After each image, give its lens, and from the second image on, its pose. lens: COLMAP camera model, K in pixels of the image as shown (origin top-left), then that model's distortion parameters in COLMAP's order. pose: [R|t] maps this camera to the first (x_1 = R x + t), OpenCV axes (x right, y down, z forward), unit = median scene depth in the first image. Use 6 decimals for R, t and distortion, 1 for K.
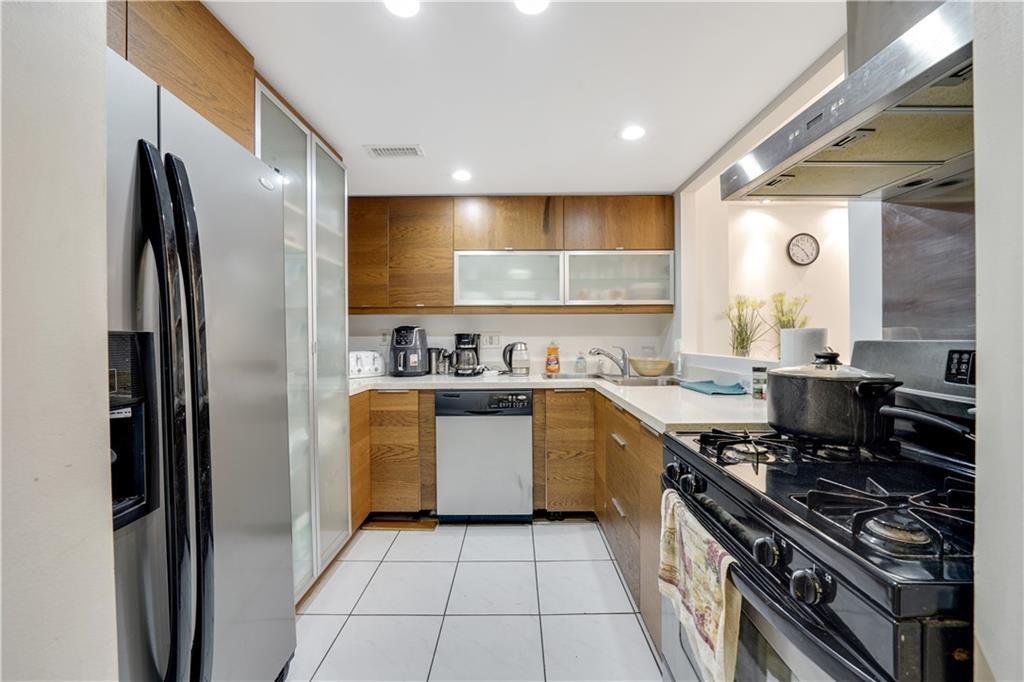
lens RADIAL K [[395.9, 0, 514.7], [0, 395.9, 339.2], [0, 0, 1]] dist [-0.032761, 0.006770]
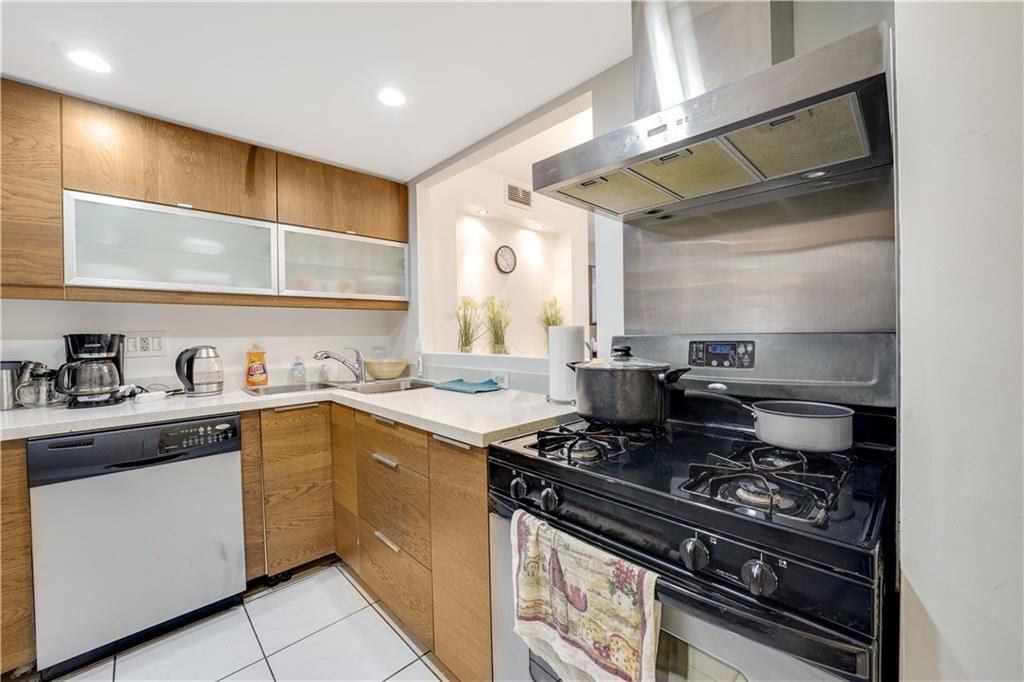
lens RADIAL K [[395.9, 0, 514.7], [0, 395.9, 339.2], [0, 0, 1]] dist [-0.032761, 0.006770]
pose [[0.712336, -0.016567, 0.701643, -0.080719], [0.016763, 0.999838, 0.006589, 0.000400], [-0.701639, 0.007068, 0.712498, 0.149692]]
